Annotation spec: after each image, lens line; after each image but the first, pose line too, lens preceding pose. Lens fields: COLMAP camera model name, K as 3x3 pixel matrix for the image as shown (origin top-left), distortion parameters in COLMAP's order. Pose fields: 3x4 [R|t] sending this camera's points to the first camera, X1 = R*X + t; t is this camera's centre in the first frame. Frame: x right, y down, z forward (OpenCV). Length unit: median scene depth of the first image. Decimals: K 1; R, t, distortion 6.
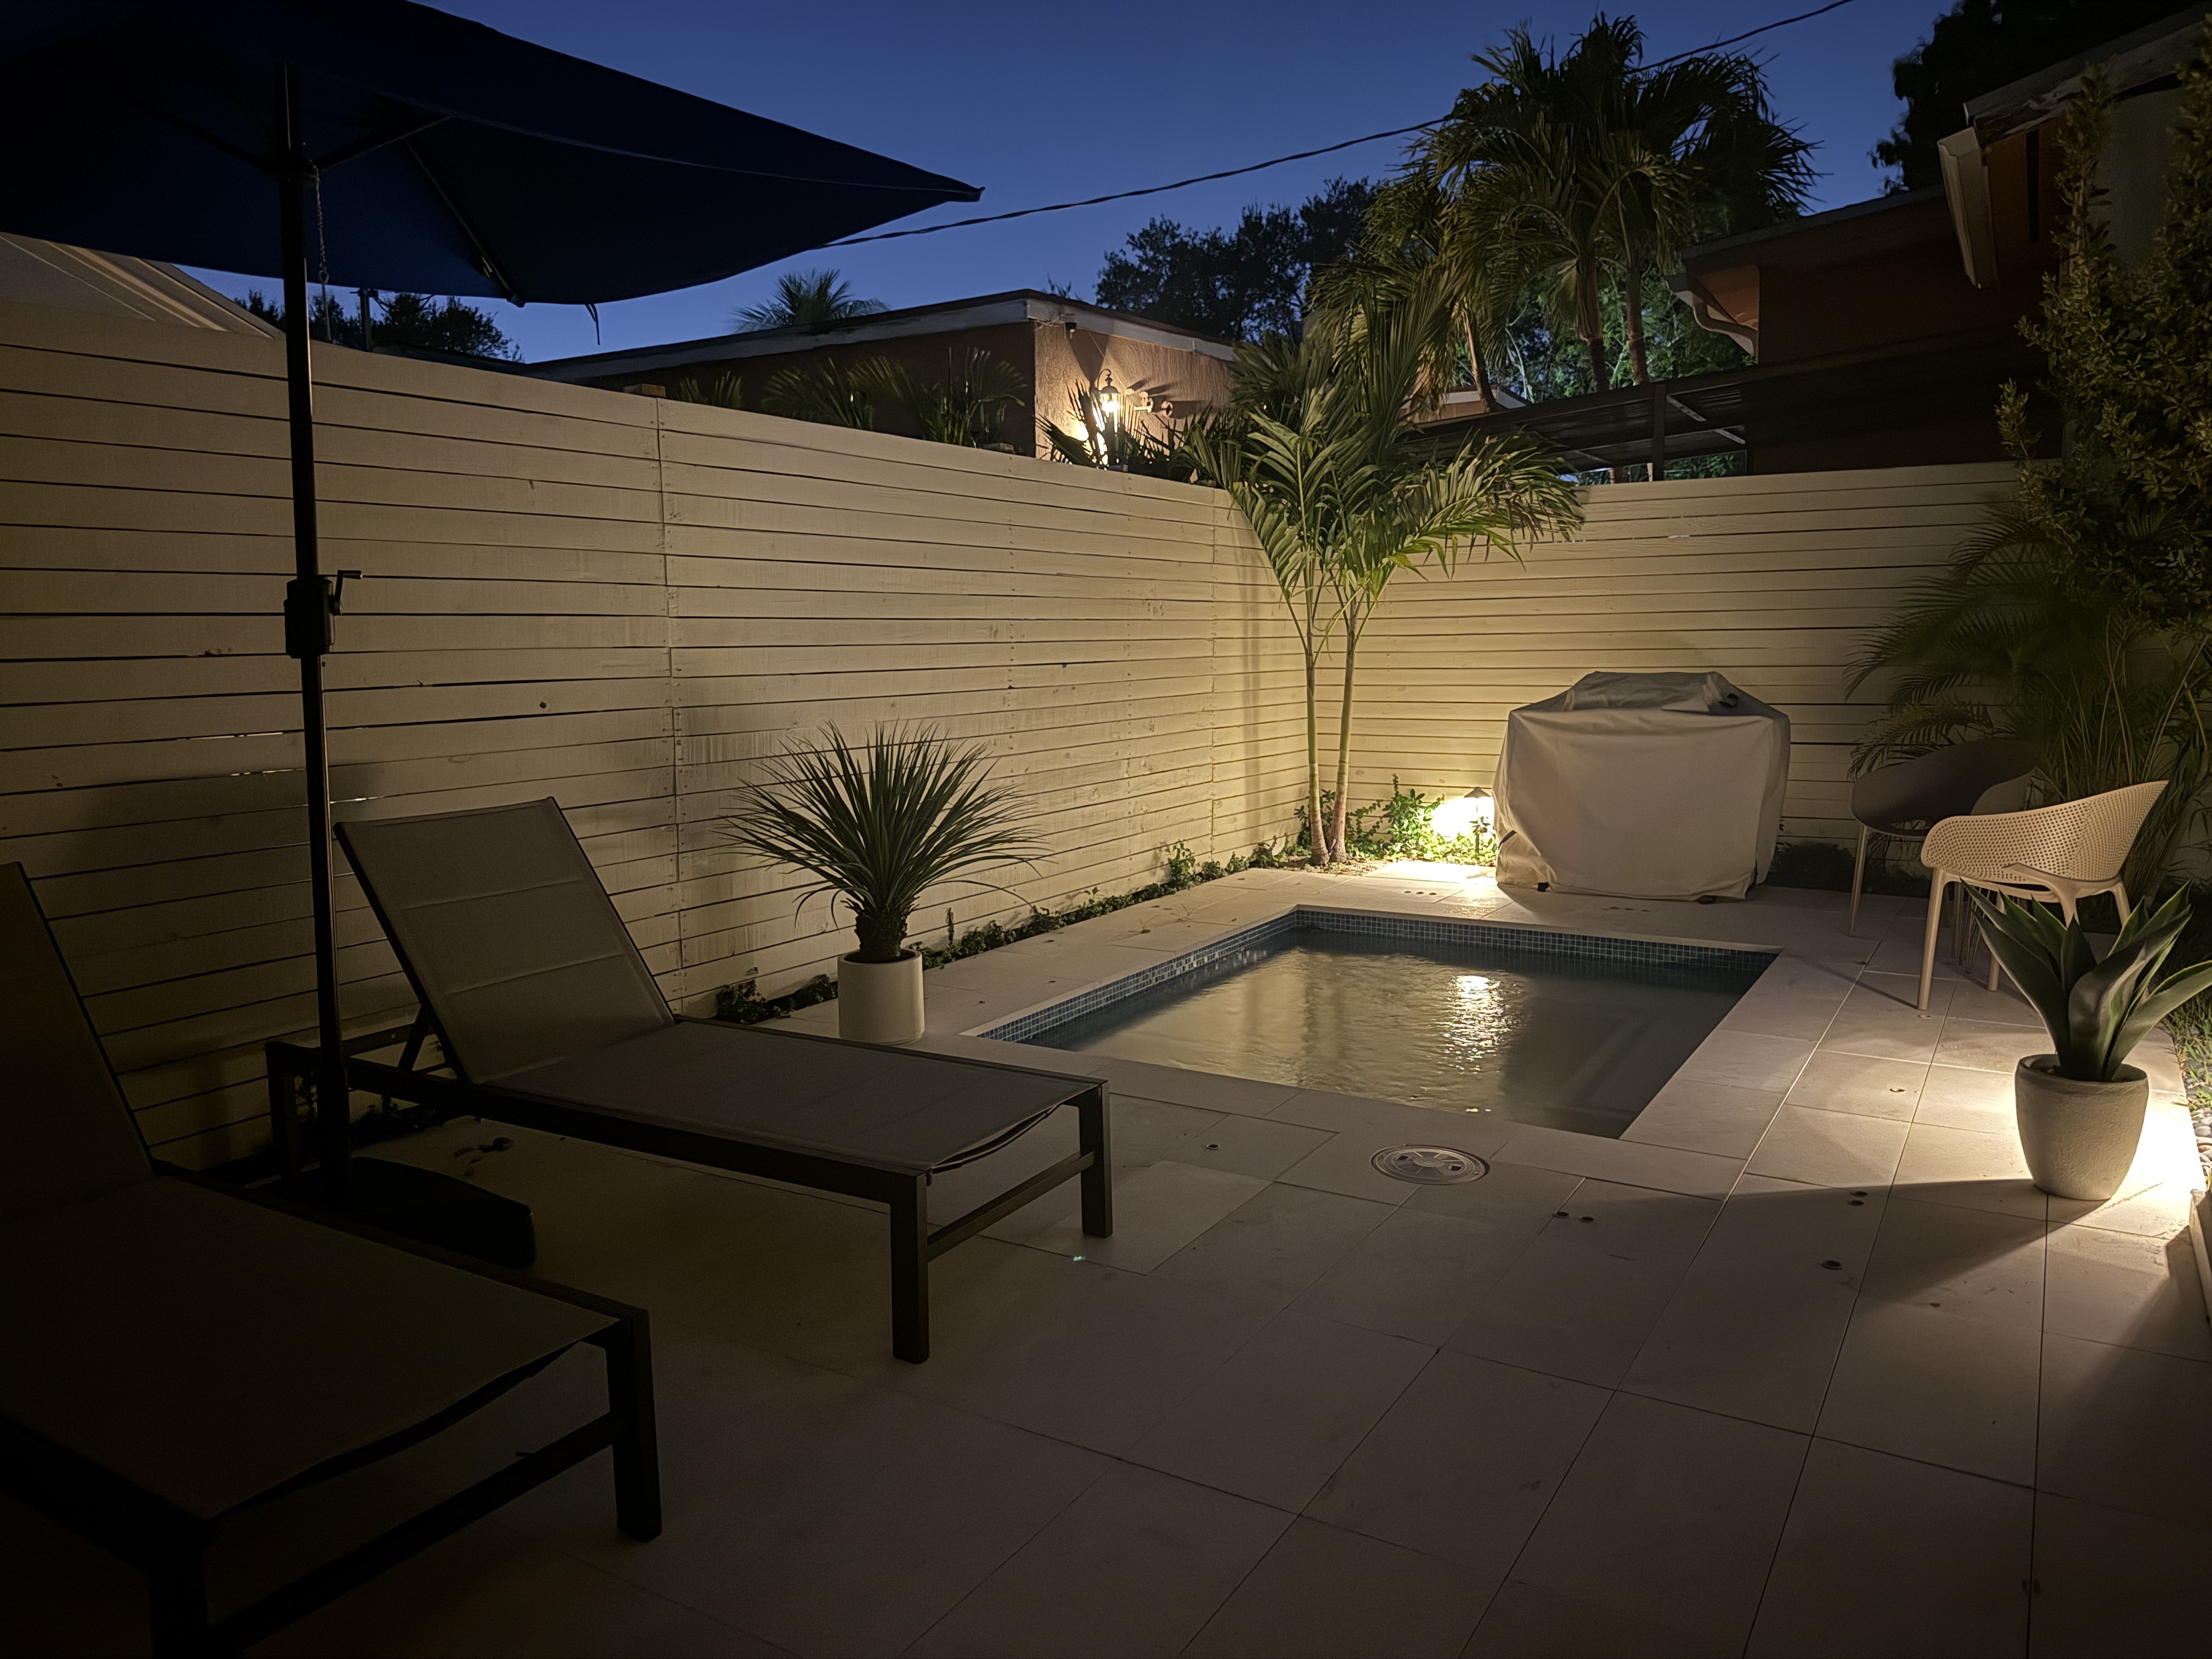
lens RADIAL K [[1556.3, 0, 1100.8], [0, 1556.3, 828.8], [0, 0, 1]] dist [-0.009004, -0.004254]
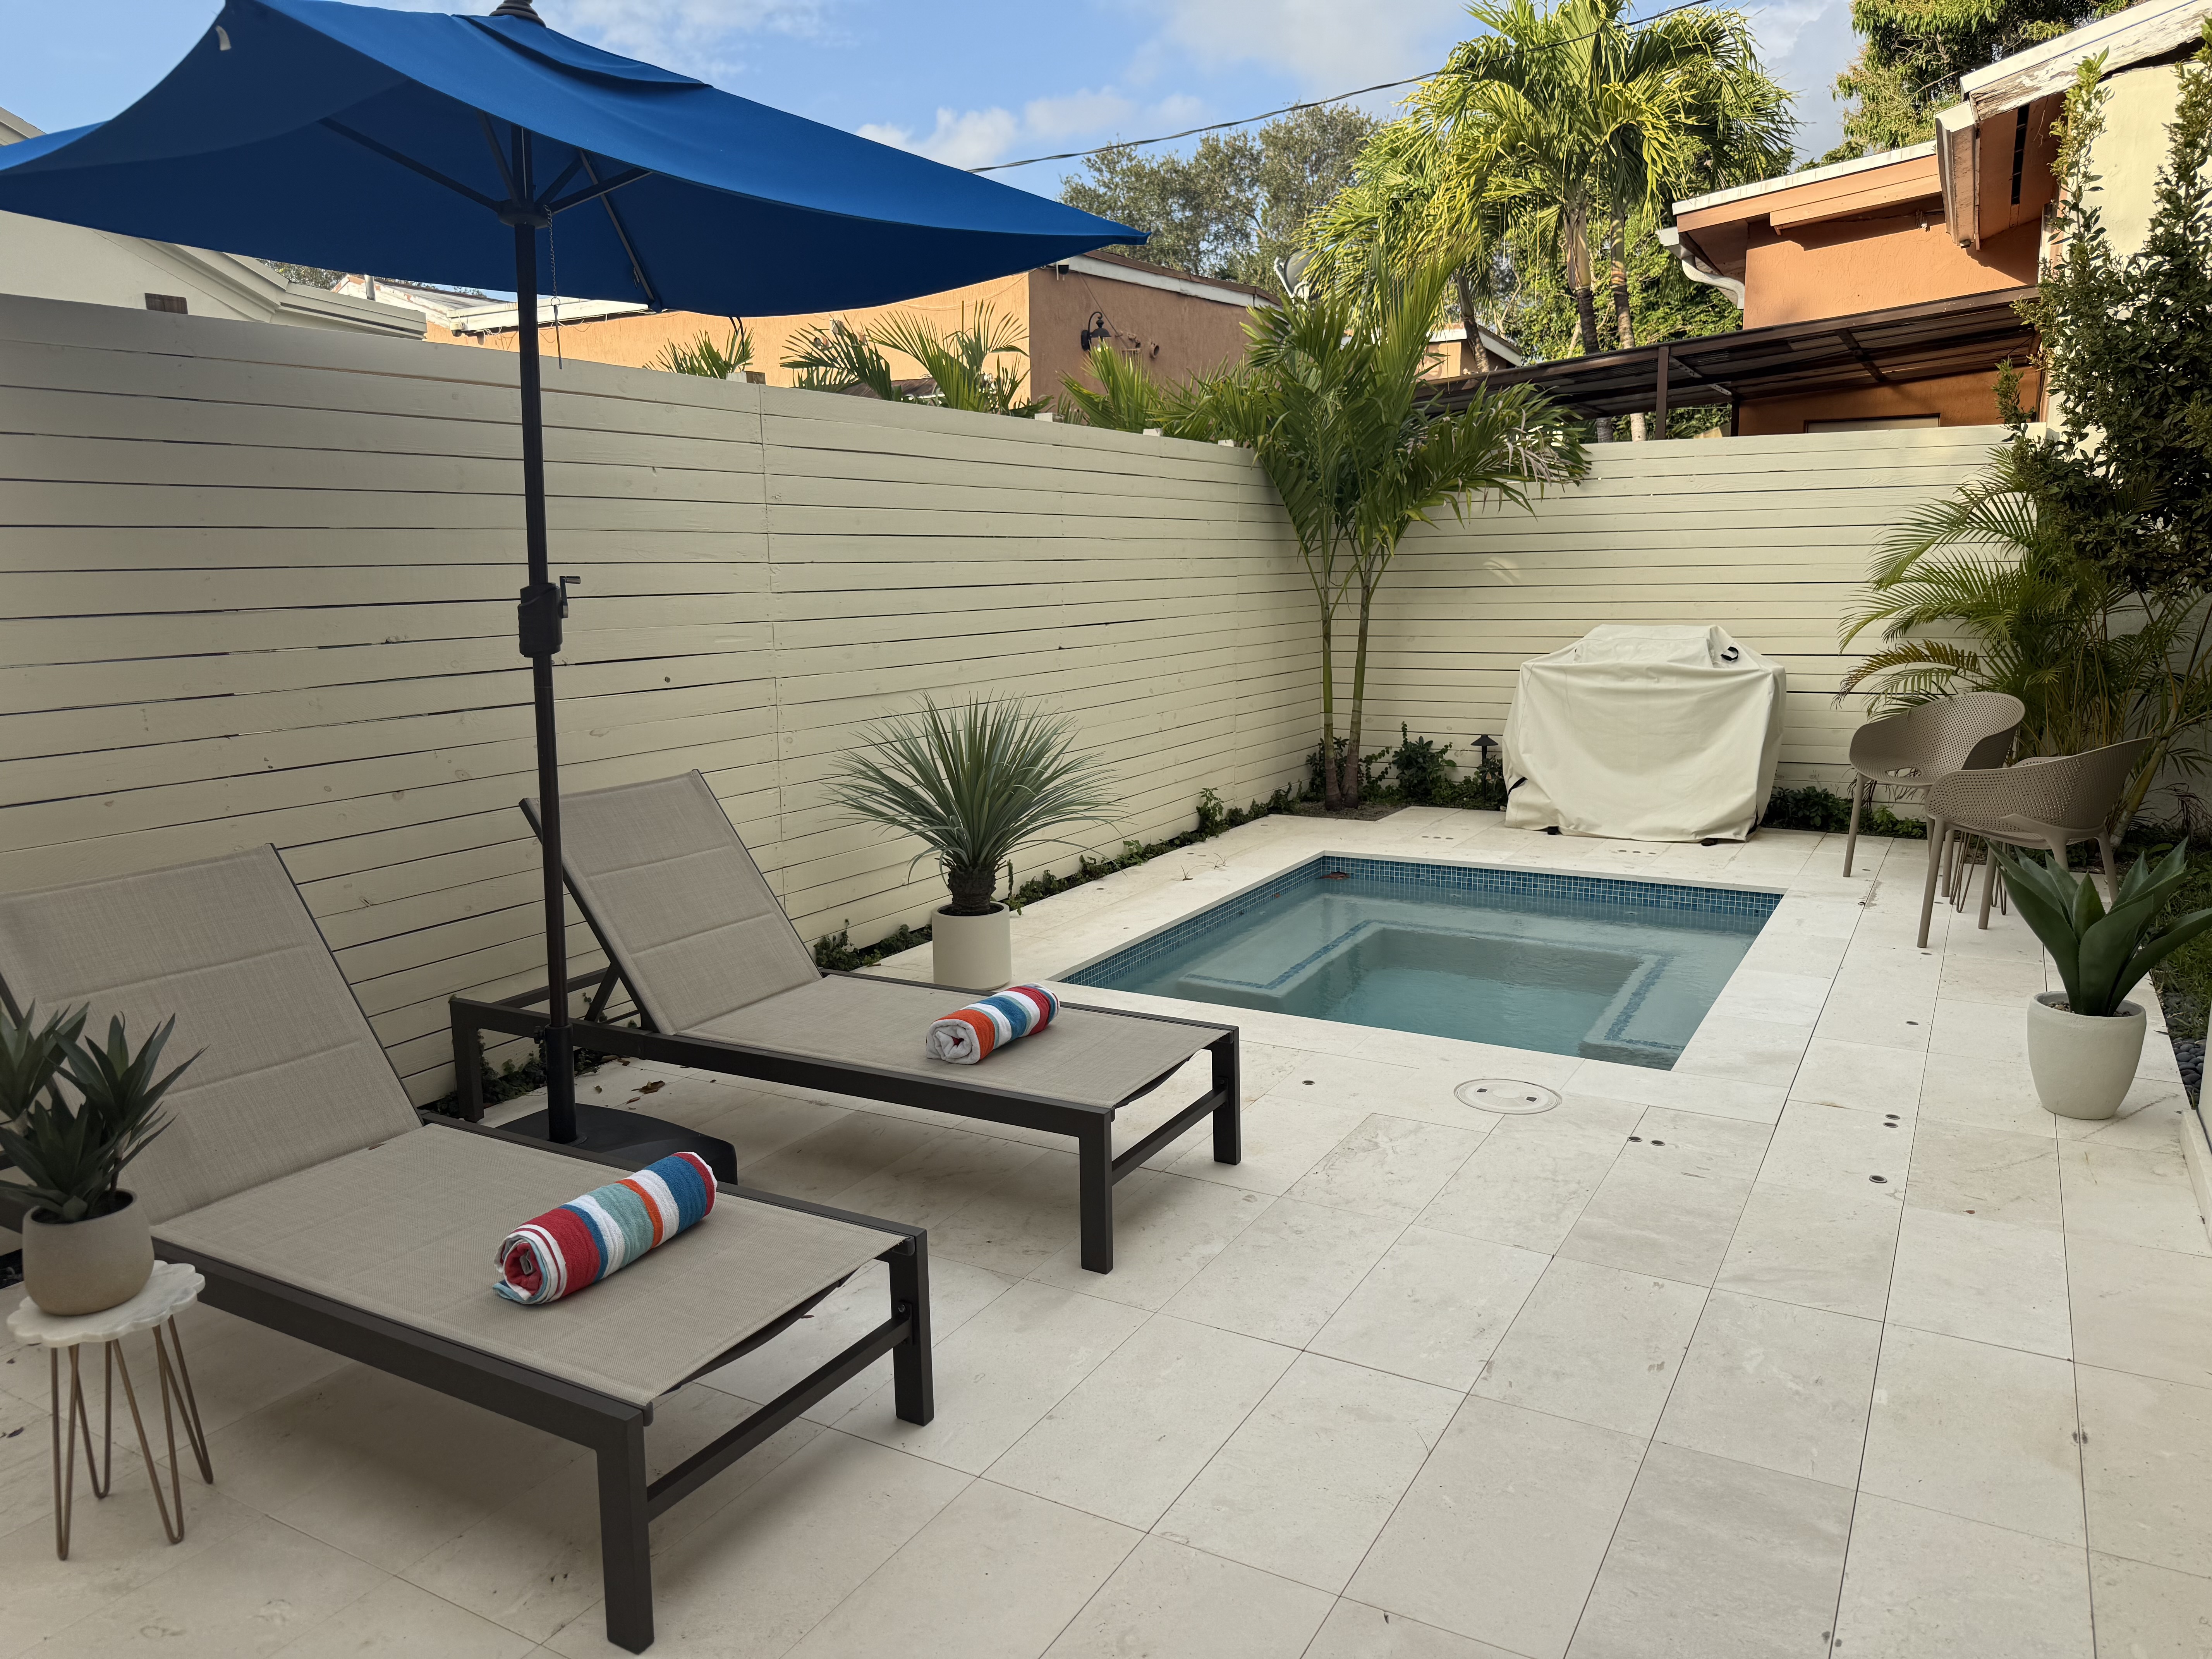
lens RADIAL K [[1556.3, 0, 1110.5], [0, 1556.3, 825.7], [0, 0, 1]] dist [-0.009004, -0.004254]
pose [[0.999490, -0.007856, 0.030954, -0.075025], [0.006569, 0.999118, 0.041465, -0.018057], [-0.031252, -0.041240, 0.998660, -0.066719]]
